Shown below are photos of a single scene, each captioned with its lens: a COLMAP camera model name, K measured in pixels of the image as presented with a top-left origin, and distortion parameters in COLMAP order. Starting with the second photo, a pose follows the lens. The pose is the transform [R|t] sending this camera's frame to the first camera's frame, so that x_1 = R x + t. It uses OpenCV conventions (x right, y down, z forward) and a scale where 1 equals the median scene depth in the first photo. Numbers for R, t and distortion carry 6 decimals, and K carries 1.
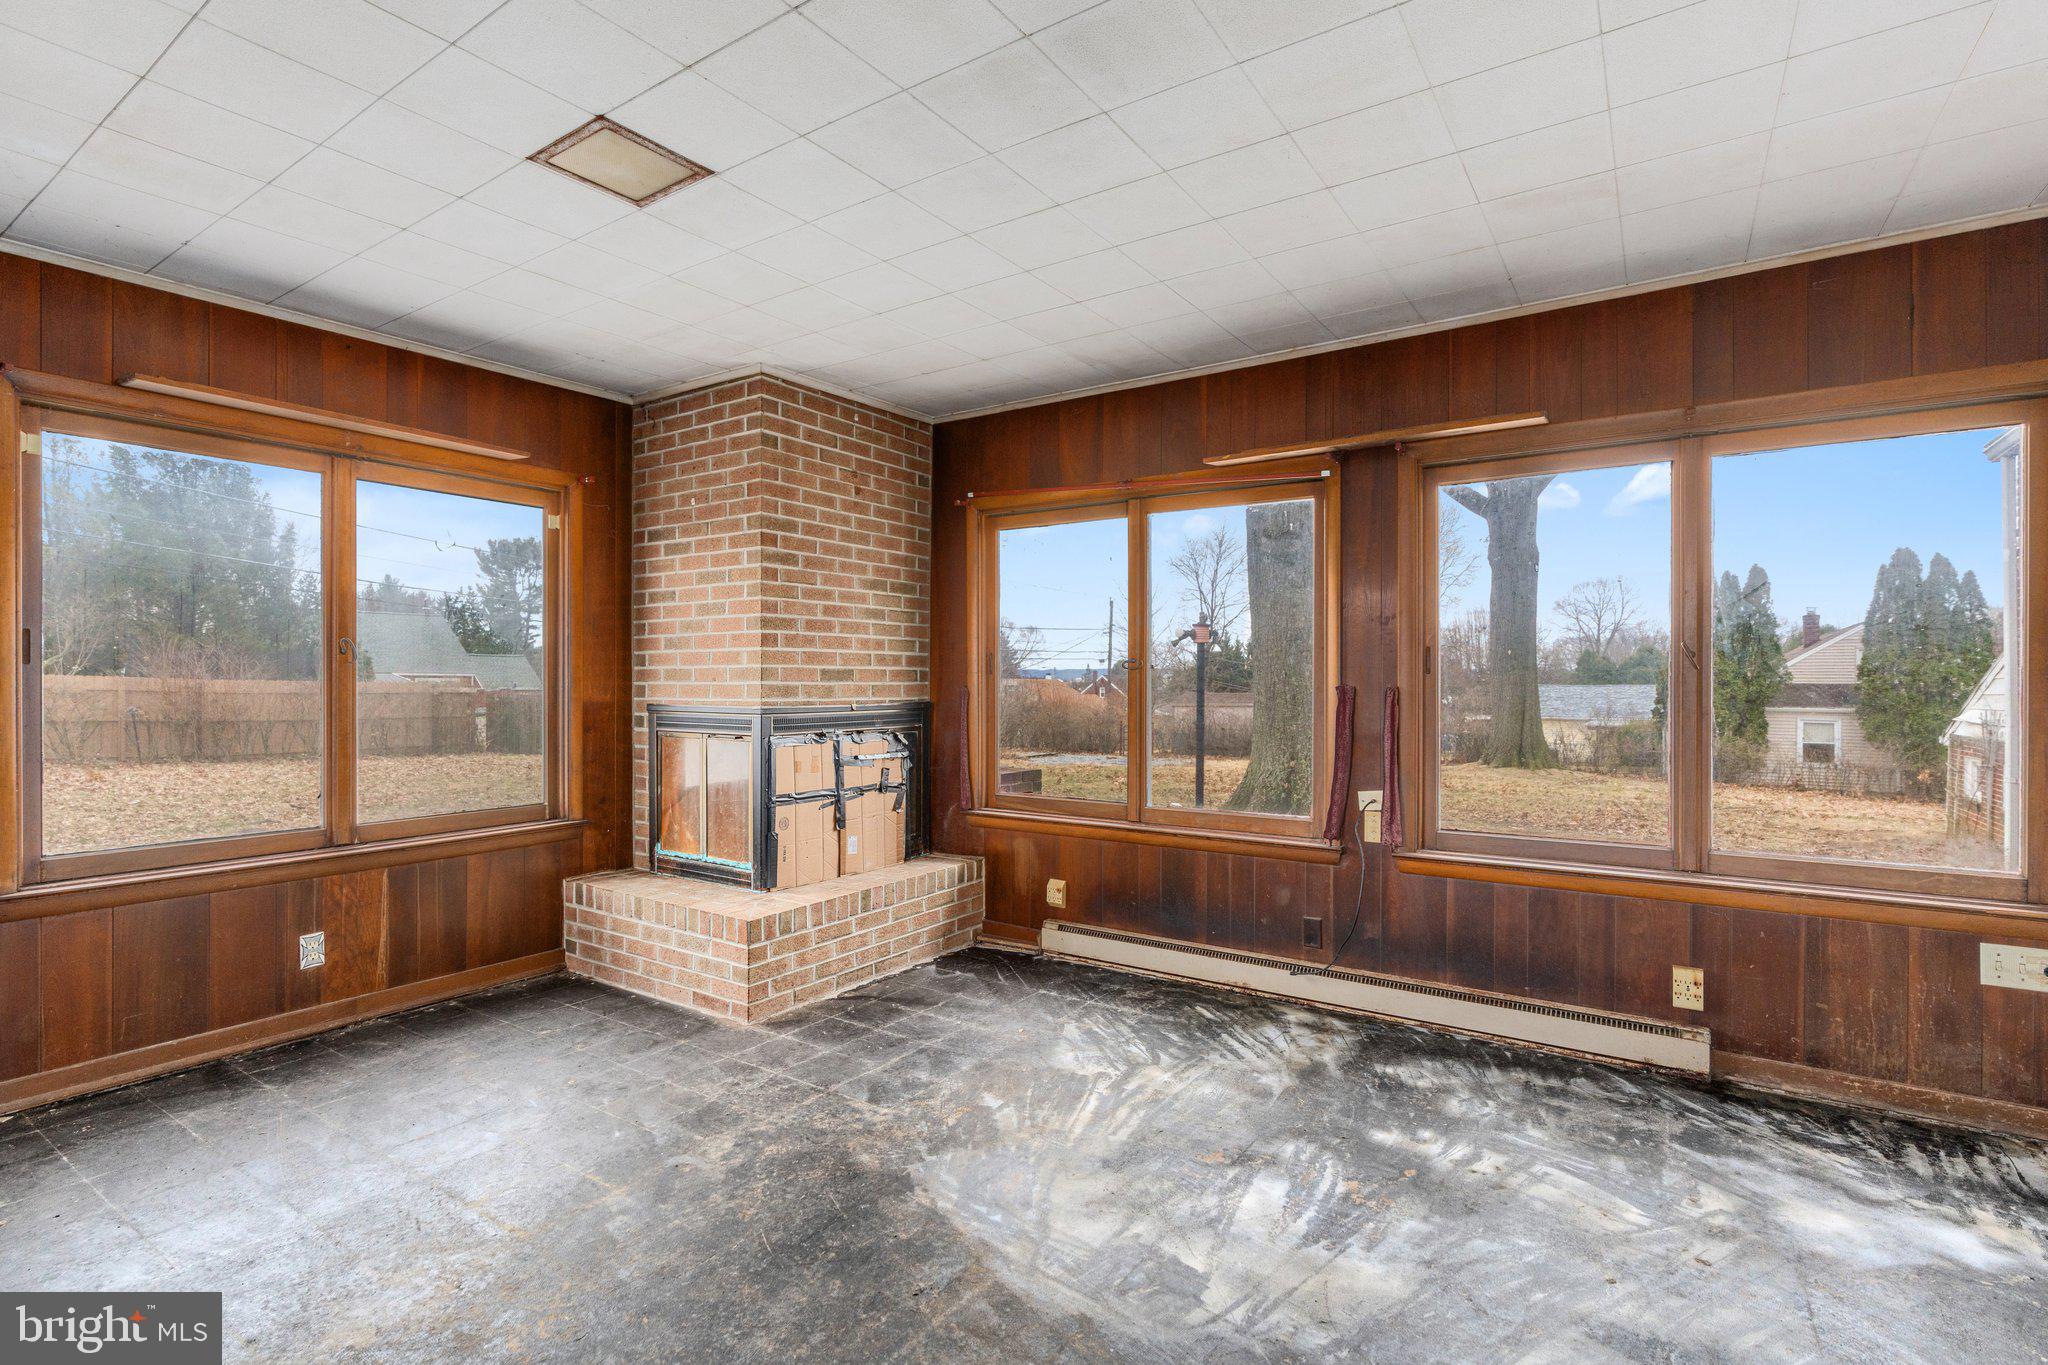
lens RADIAL K [[958.7, 0, 1024.0], [0, 958.7, 682.5], [0, 0, 1]] dist [-0.010881, 0.006315]
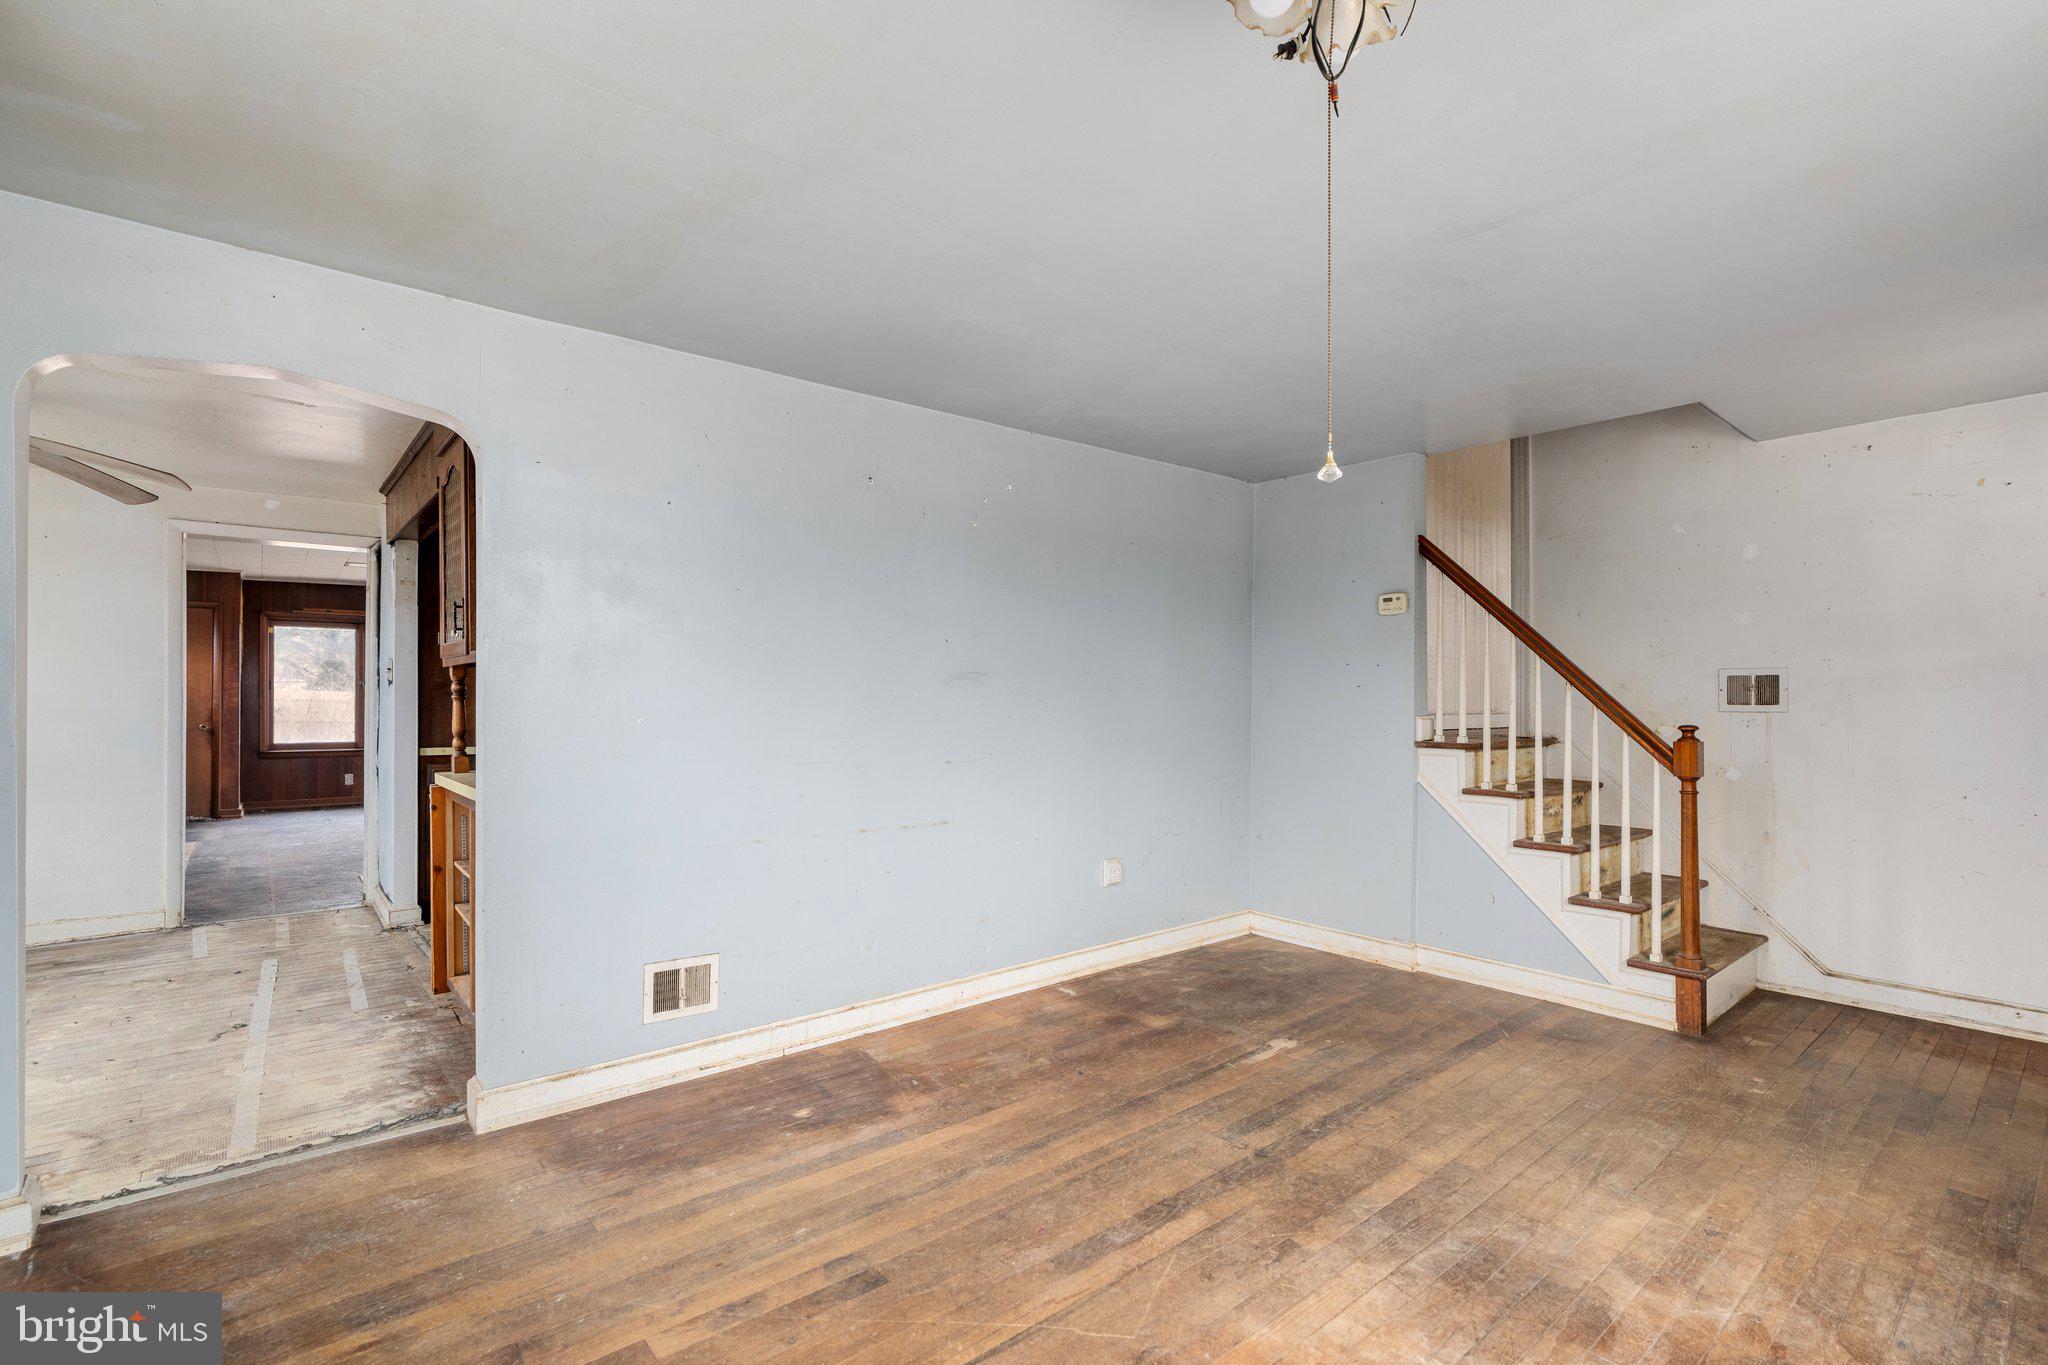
lens RADIAL K [[926.0, 0, 1021.0], [0, 926.0, 696.9], [0, 0, 1]] dist [-0.003463, 0.000309]
pose [[0.958730, -0.001595, -0.284313, 2.125107], [-0.000154, 0.999981, -0.006131, 0.021526], [0.284318, 0.005921, 0.958712, -1.233977]]
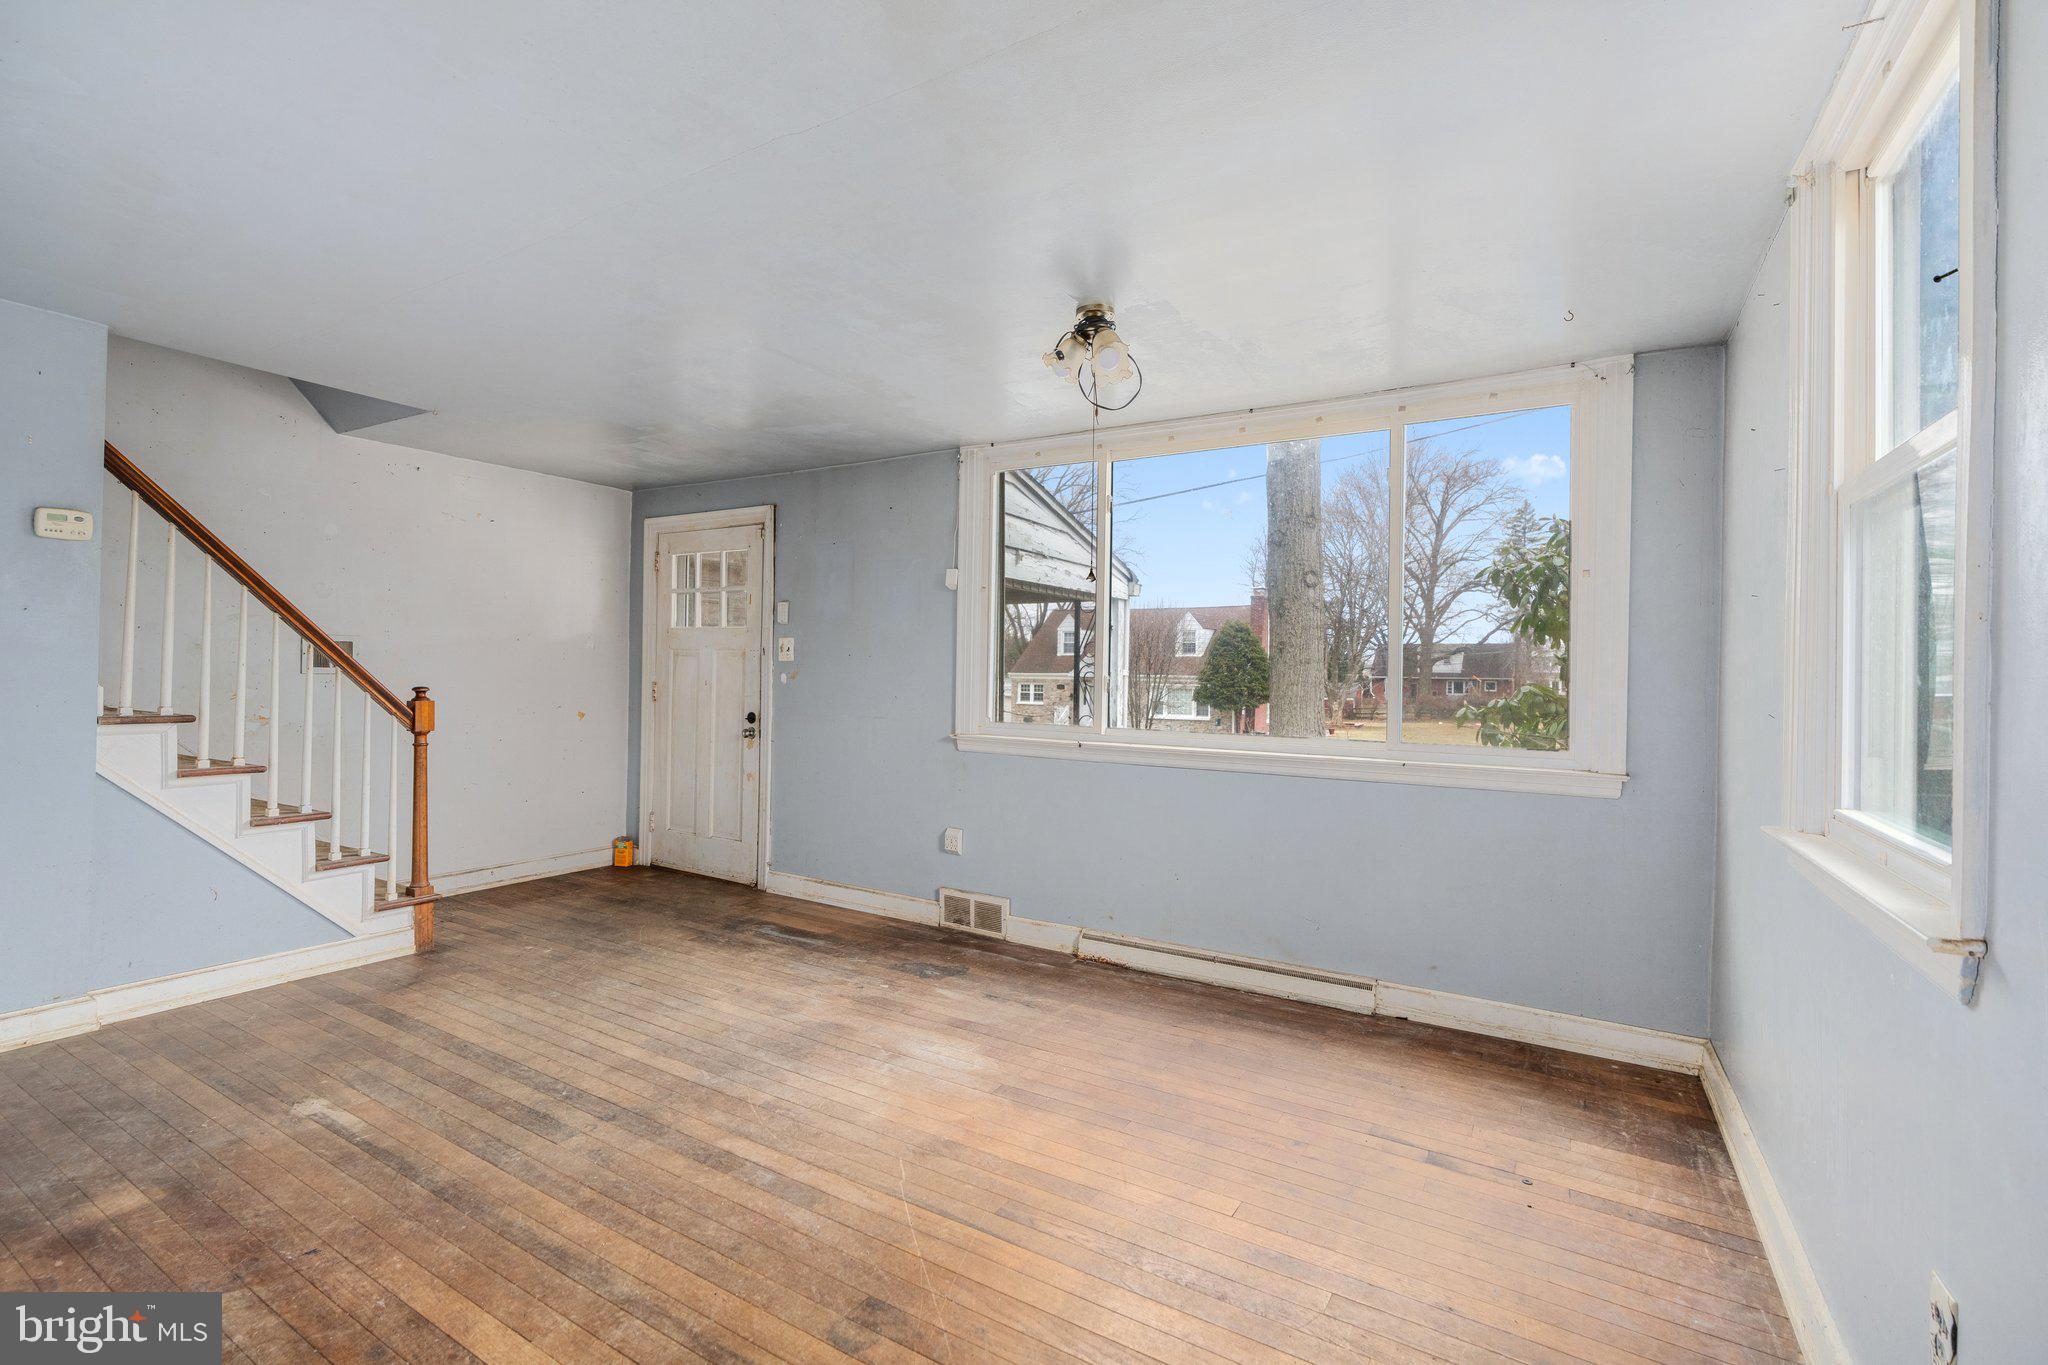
lens RADIAL K [[915.5, 0, 1020.5], [0, 915.5, 670.7], [0, 0, 1]] dist [-0.013680, 0.006435]
pose [[-0.043630, -0.000176, 0.999048, 1.394774], [-0.014137, 0.999900, -0.000441, 0.016307], [-0.998948, -0.014143, -0.043628, -0.792338]]
